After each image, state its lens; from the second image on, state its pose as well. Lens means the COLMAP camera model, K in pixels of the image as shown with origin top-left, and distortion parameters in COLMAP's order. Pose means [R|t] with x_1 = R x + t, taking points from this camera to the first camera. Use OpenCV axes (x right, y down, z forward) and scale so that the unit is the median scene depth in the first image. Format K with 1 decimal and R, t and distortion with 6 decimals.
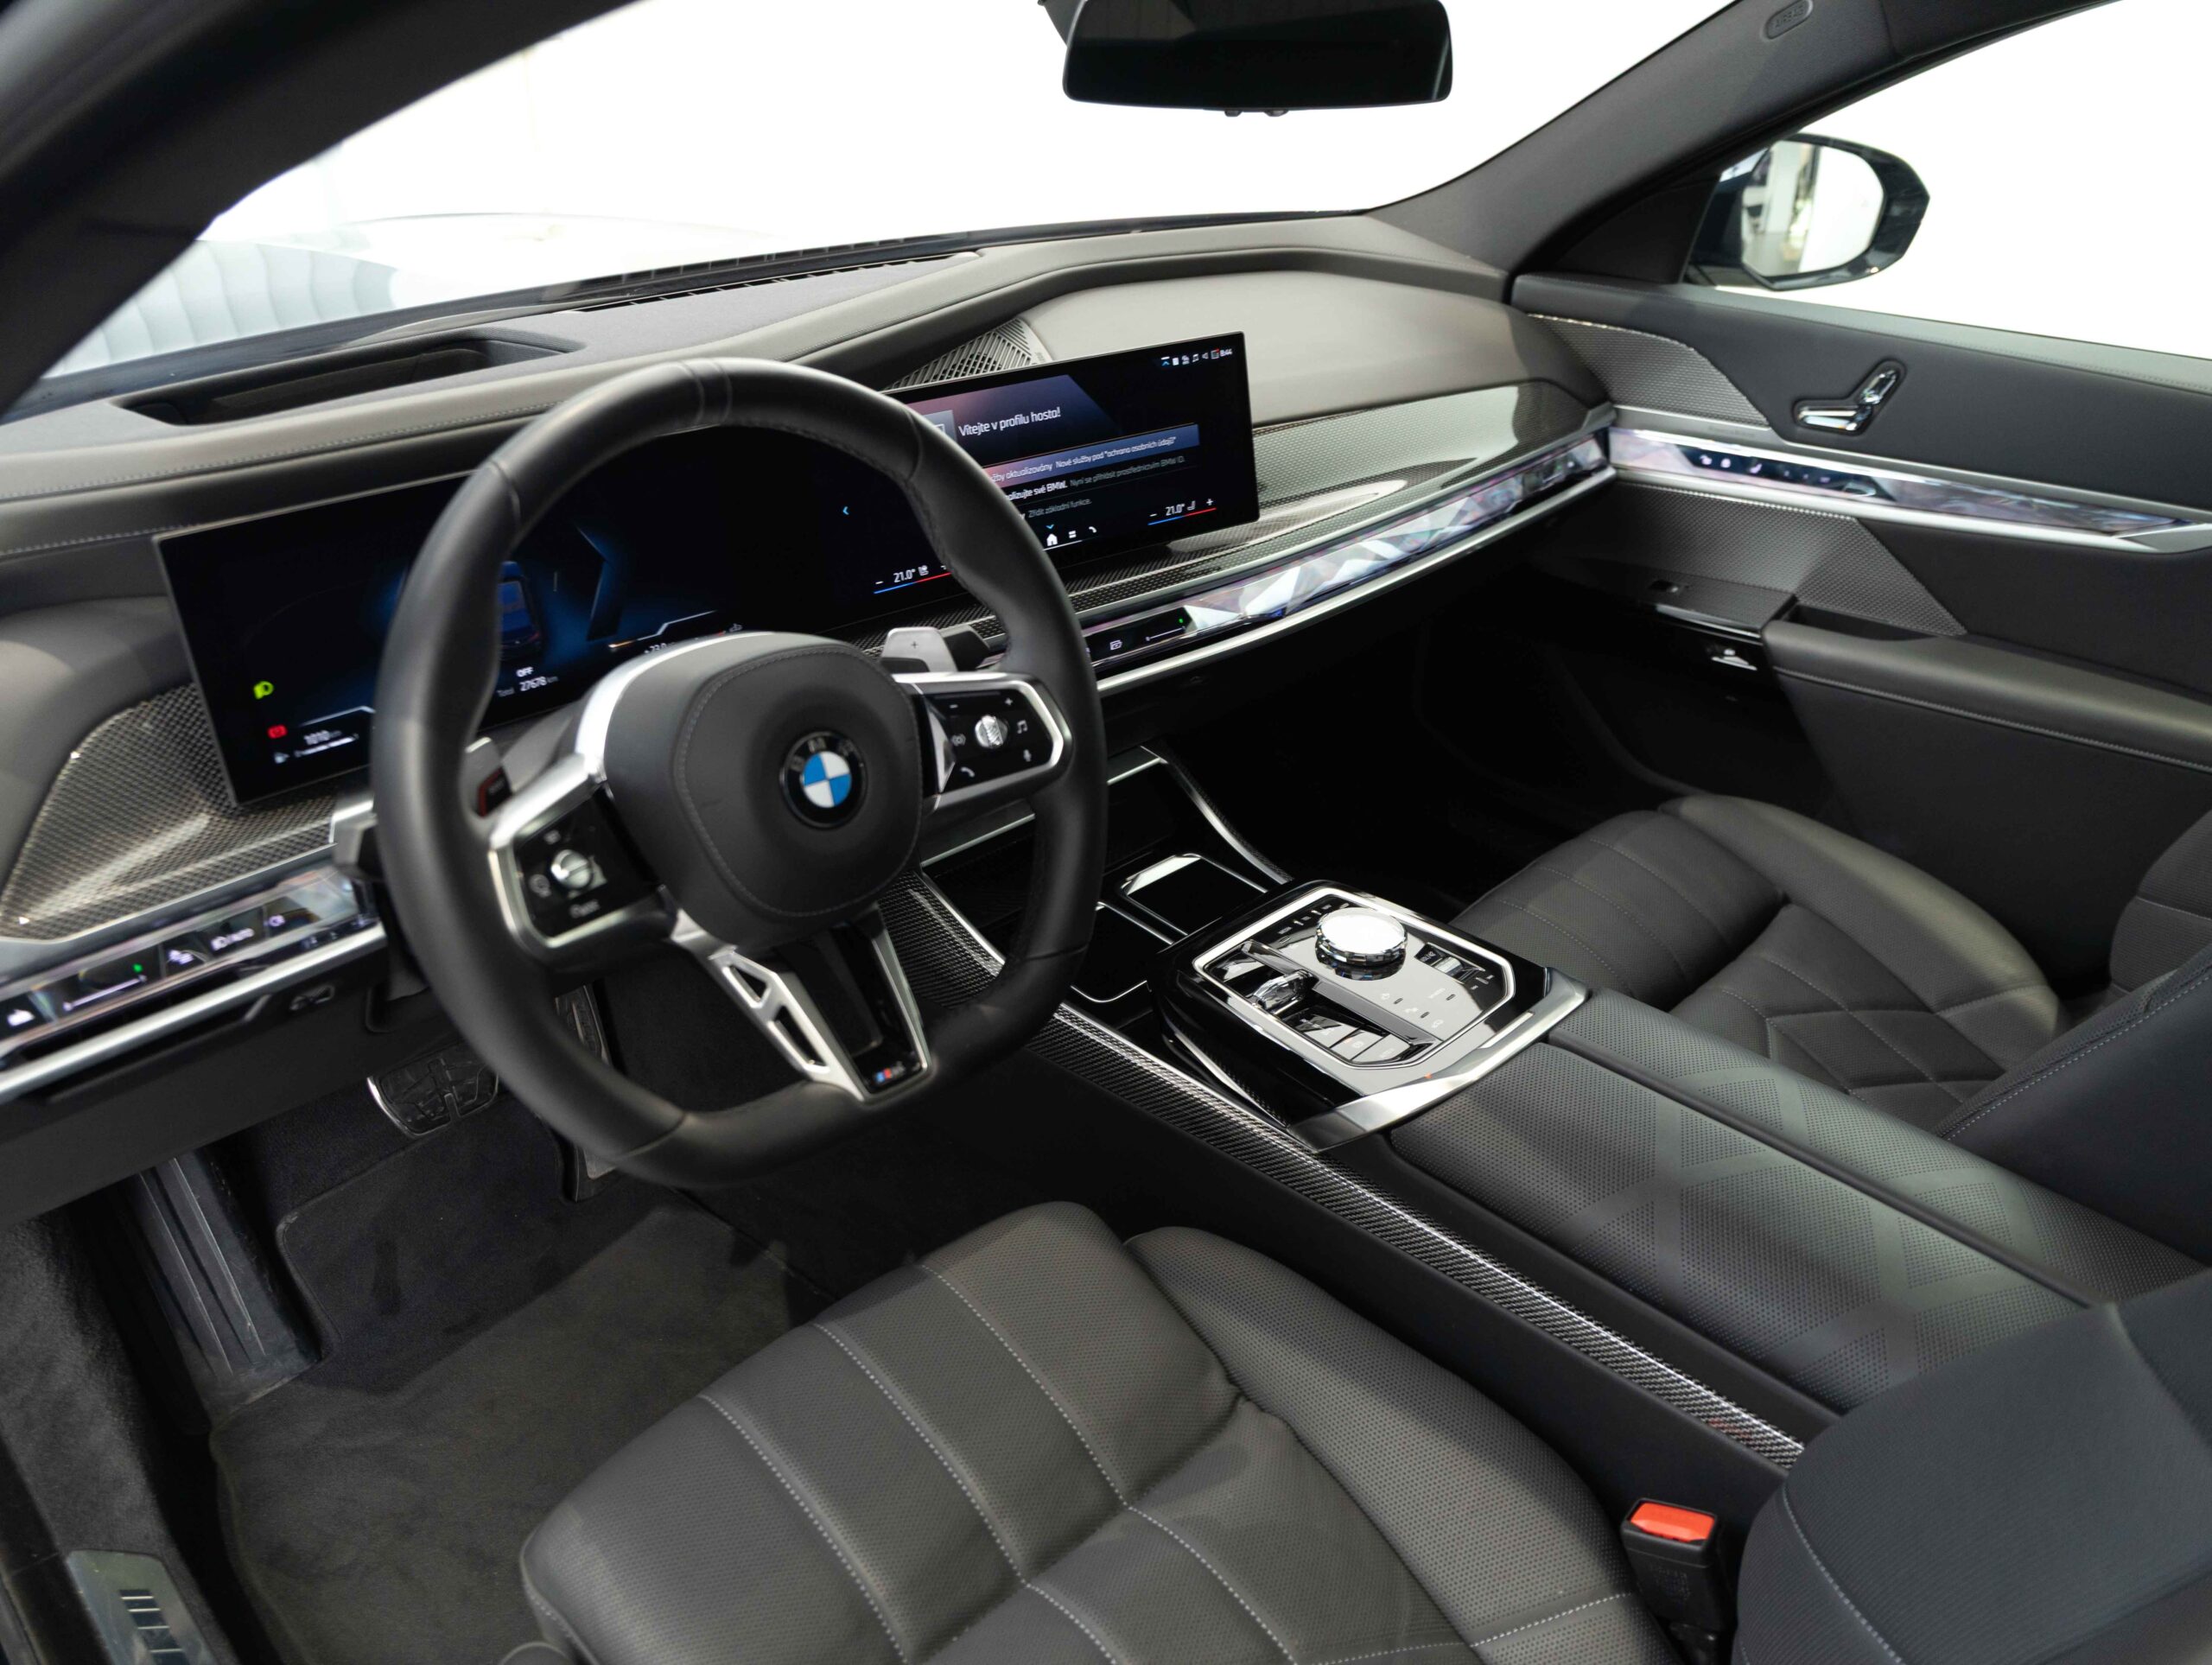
lens RADIAL K [[1462.0, 0, 1107.6], [0, 1462.0, 839.0], [0, 0, 1]] dist [0.010949, 0.000989]
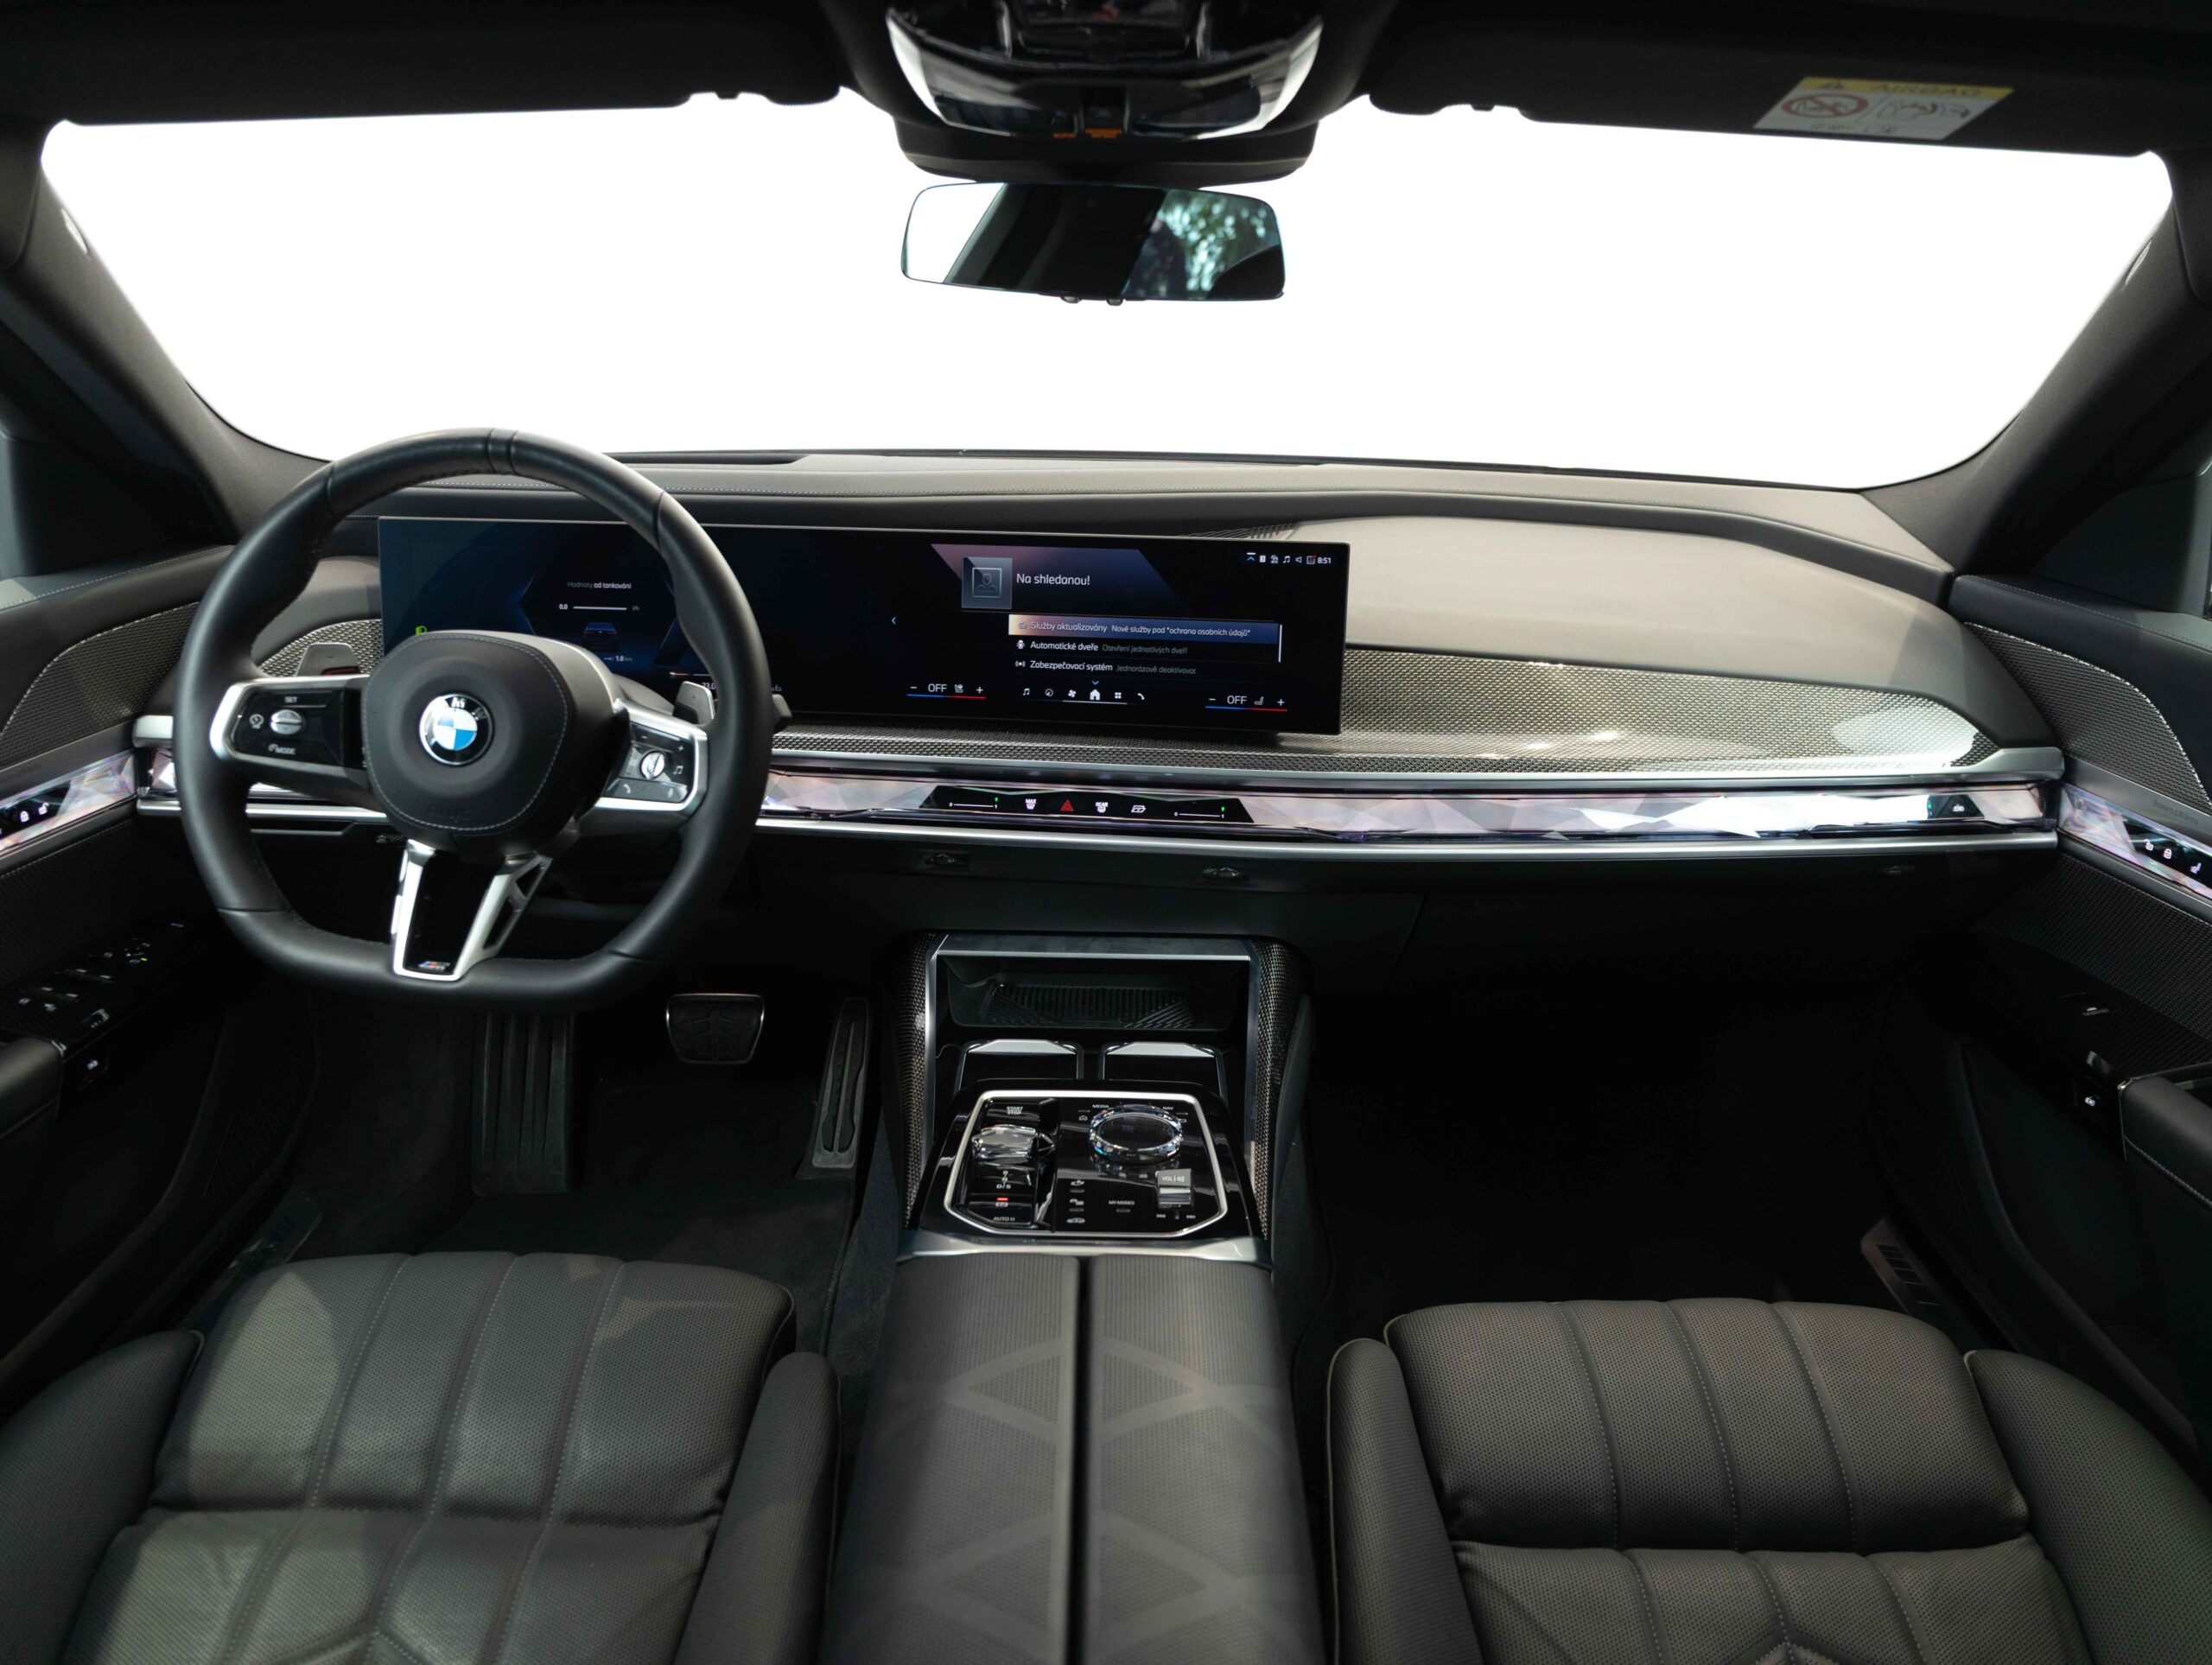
lens RADIAL K [[1462.0, 0, 1108.7], [0, 1462.0, 825.9], [0, 0, 1]] dist [0.010949, 0.000989]
pose [[0.739972, 0.249036, -0.624838, 0.645699], [-0.359850, 0.931391, -0.054940, -0.060307], [0.568286, 0.265502, 0.778819, 0.200591]]
